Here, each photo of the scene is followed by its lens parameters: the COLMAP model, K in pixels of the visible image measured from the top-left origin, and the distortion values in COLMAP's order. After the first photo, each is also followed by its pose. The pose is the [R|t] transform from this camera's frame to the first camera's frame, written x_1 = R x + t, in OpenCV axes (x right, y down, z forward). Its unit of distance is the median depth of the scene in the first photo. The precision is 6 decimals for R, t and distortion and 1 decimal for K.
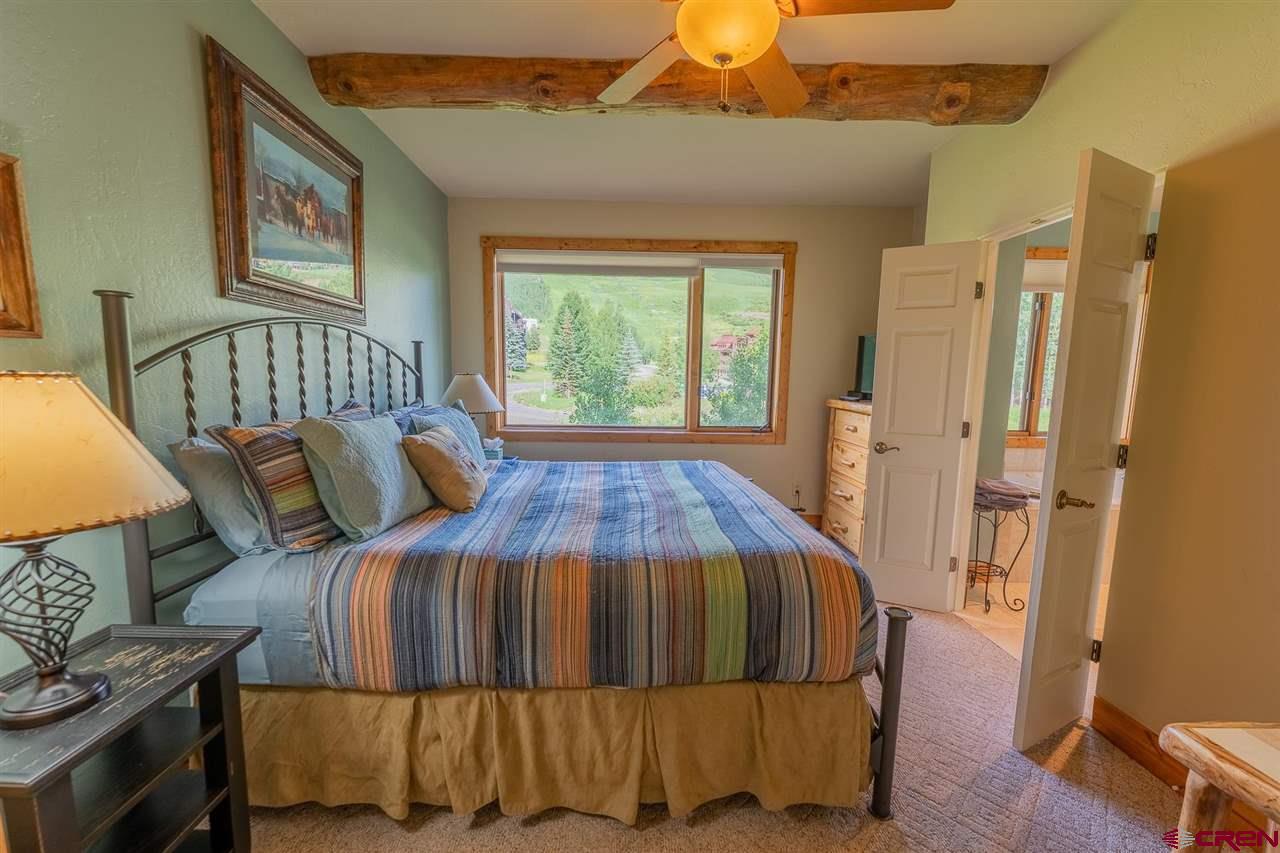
lens RADIAL K [[506.6, 0, 633.6], [0, 506.6, 436.2], [0, 0, 1]] dist [0.001032, -0.000037]
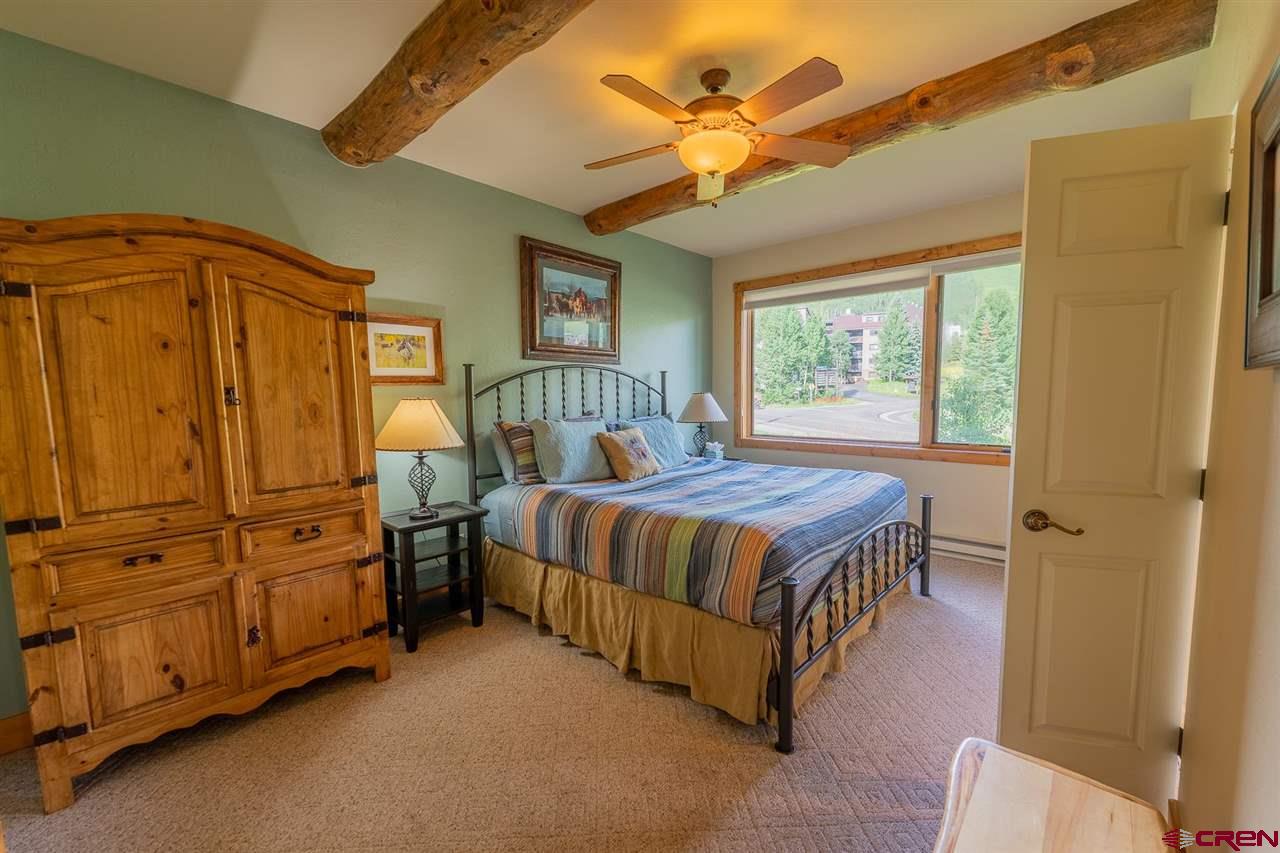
lens RADIAL K [[506.6, 0, 637.3], [0, 506.6, 435.5], [0, 0, 1]] dist [0.001032, -0.000037]
pose [[0.726345, 0.033599, -0.686508, 0.857730], [-0.058294, 0.998217, -0.012821, 0.026266], [0.684854, 0.049332, 0.727009, -0.130657]]
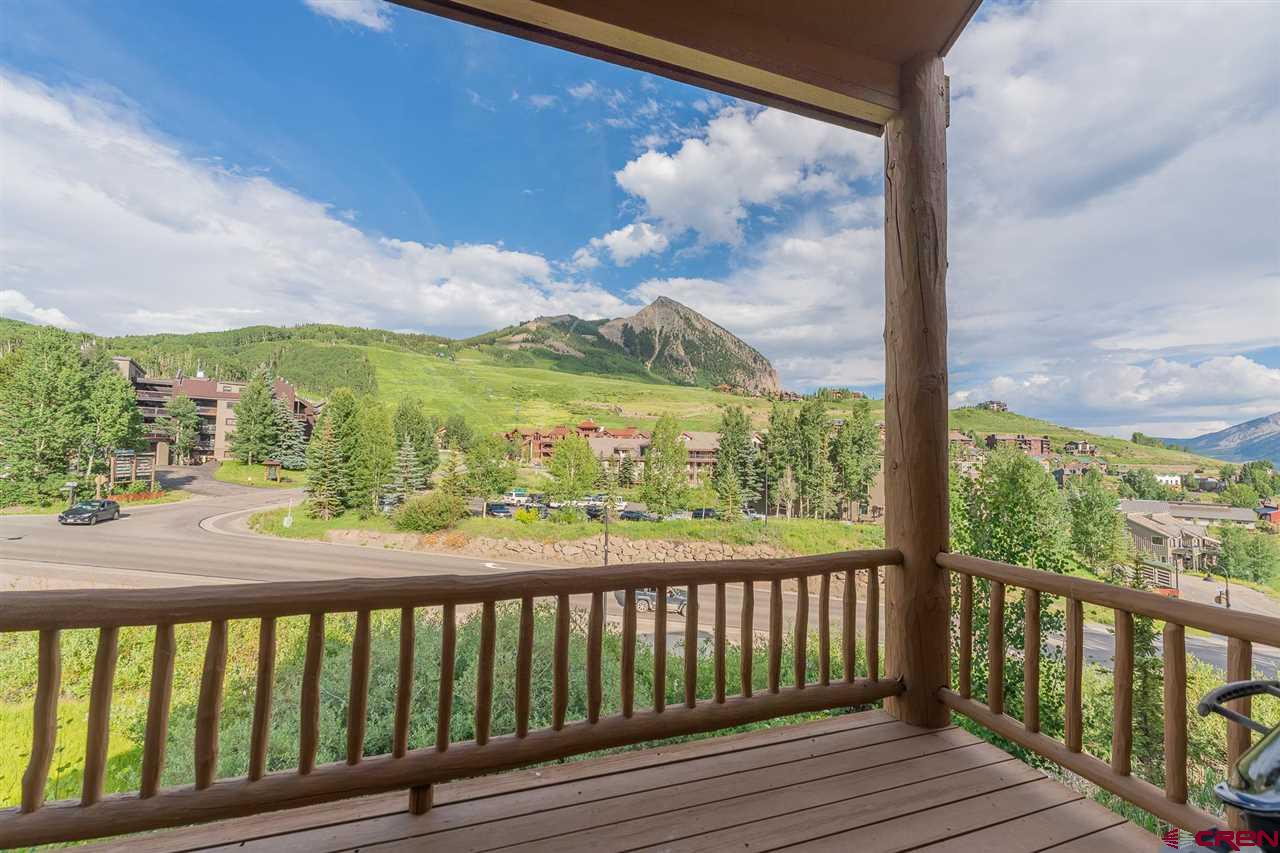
lens RADIAL K [[506.6, 0, 636.0], [0, 506.6, 435.0], [0, 0, 1]] dist [0.001032, -0.000037]
pose [[0.955293, 0.017329, 0.295151, 2.786566], [0.030809, 0.987012, -0.157668, -1.840671], [-0.294050, 0.159712, 0.942352, 2.195170]]
